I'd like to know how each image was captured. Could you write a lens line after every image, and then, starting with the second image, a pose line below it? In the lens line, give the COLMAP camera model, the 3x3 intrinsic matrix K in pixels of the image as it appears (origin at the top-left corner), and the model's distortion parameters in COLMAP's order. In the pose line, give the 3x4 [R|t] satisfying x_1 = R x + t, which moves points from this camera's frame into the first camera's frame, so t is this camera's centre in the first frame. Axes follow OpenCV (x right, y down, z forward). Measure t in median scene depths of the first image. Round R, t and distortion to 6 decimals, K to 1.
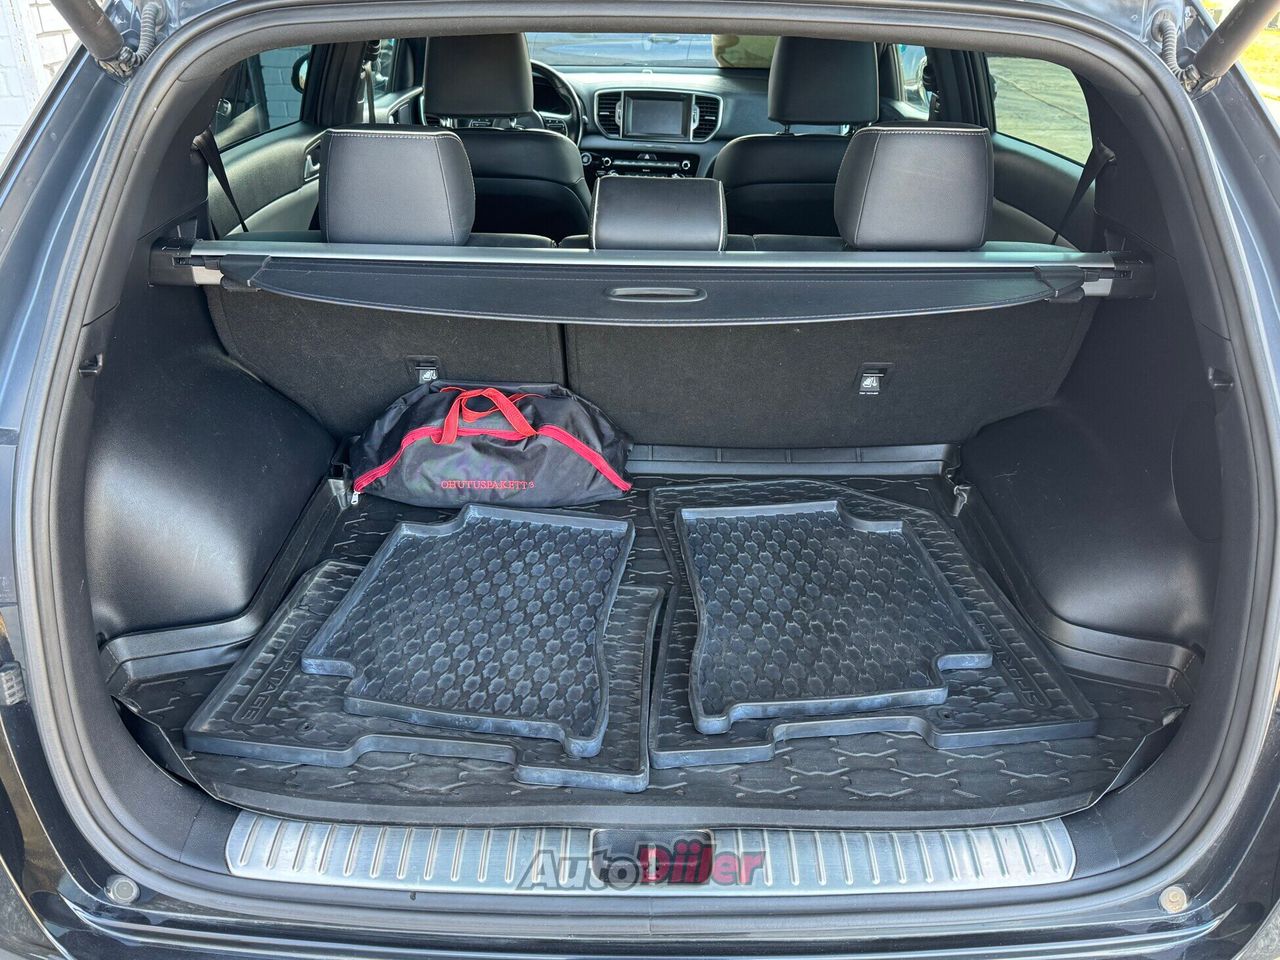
lens RADIAL K [[1073.6, 0, 642.0], [0, 1073.6, 485.5], [0, 0, 1]] dist [0.033538, -0.003537]
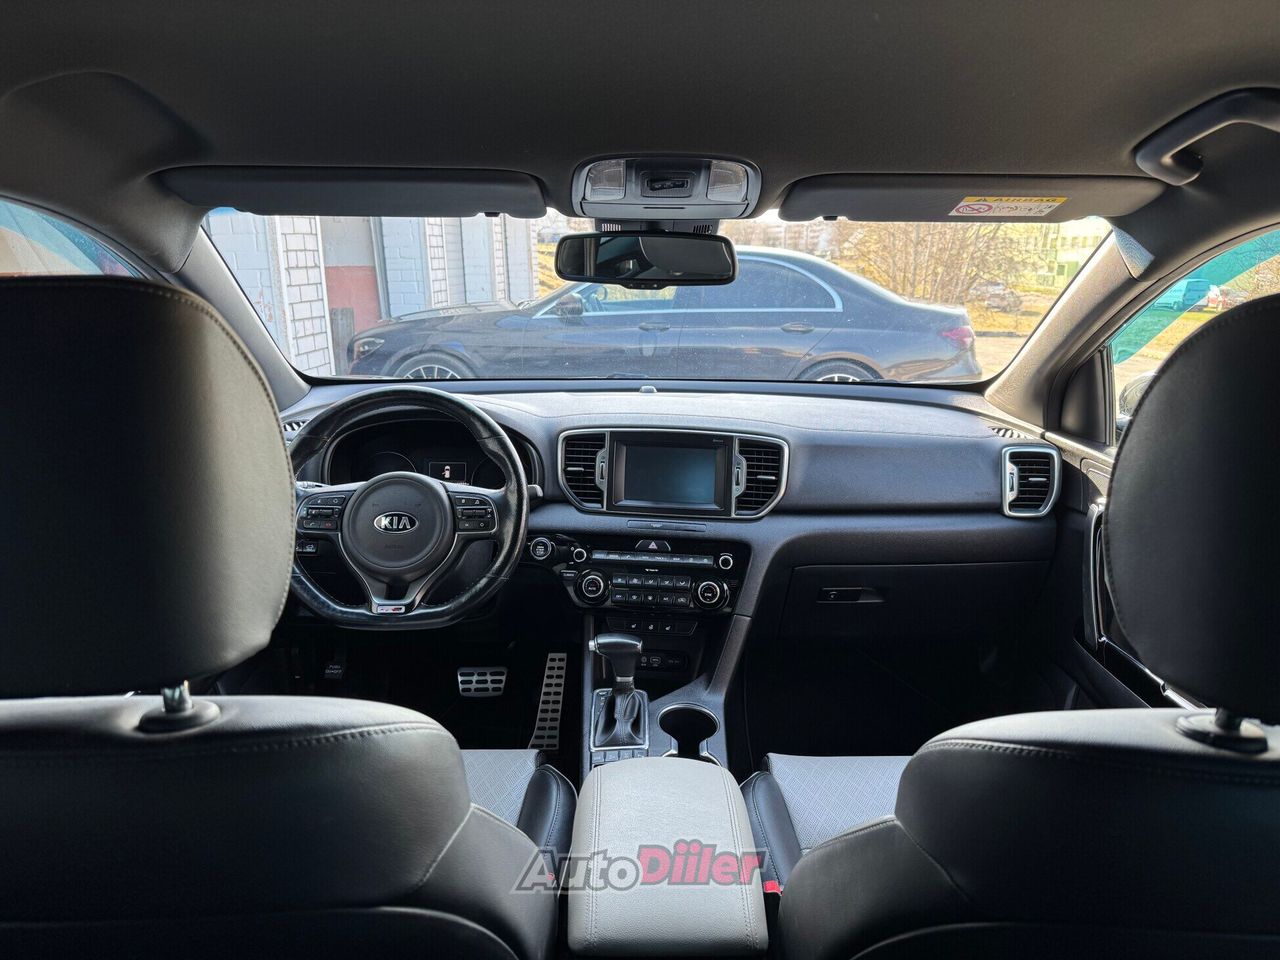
lens RADIAL K [[893.4, 0, 642.6], [0, 893.4, 471.9], [0, 0, 1]] dist [0.105563, -0.003789]
pose [[0.999797, -0.006415, 0.019080, -0.009038], [0.011232, 0.964361, -0.264352, -0.221830], [-0.016705, 0.264513, 0.964237, 0.554977]]
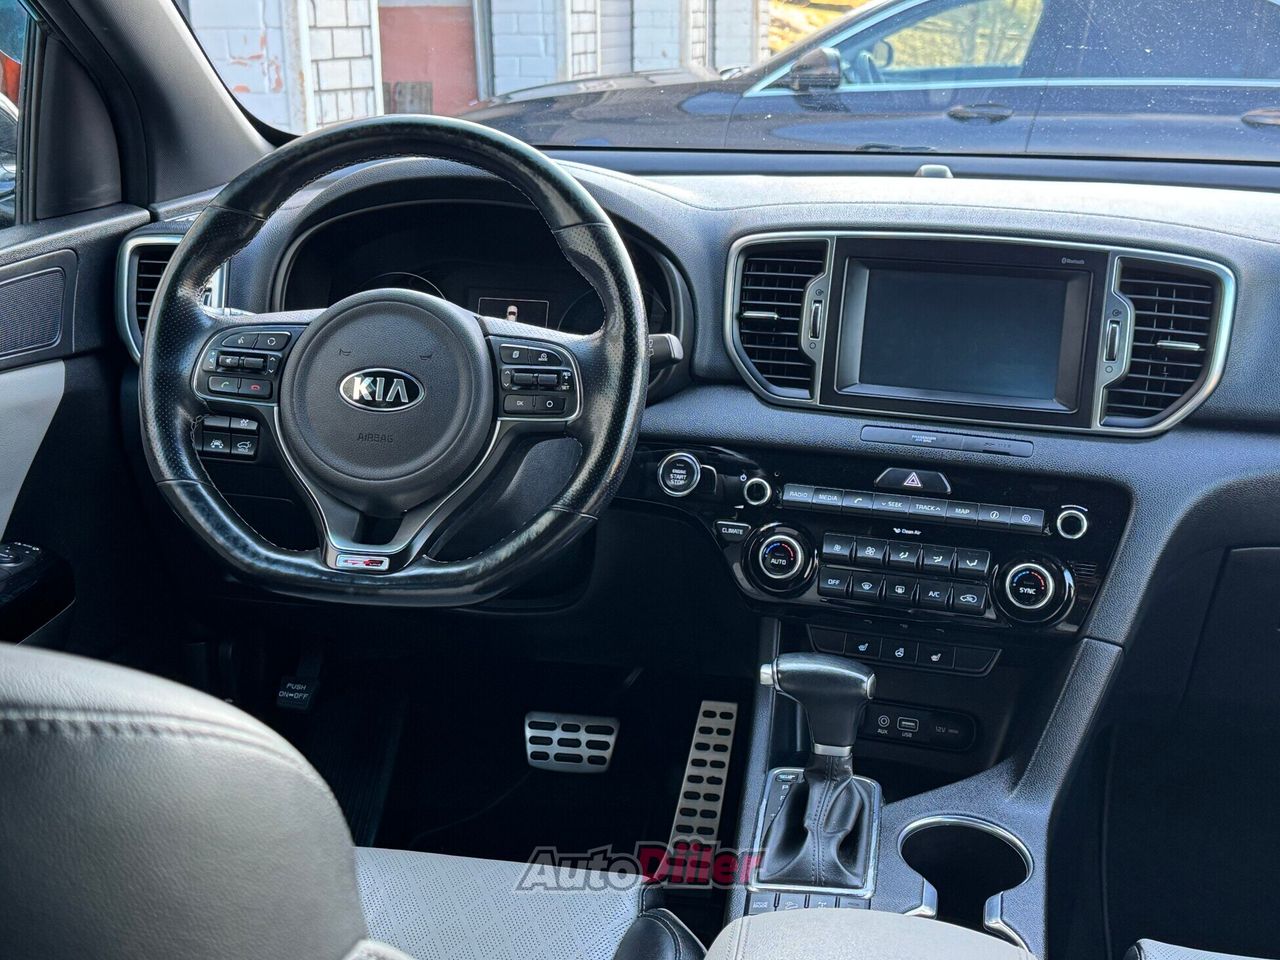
lens RADIAL K [[1635.2, 0, 637.0], [0, 1635.2, 479.1], [0, 0, 1]] dist [0.095720, 0.000000]
pose [[0.984777, 0.051845, -0.165910, 0.004550], [-0.087786, 0.972154, -0.217279, -0.215170], [0.150025, 0.228536, 0.961906, 0.615710]]
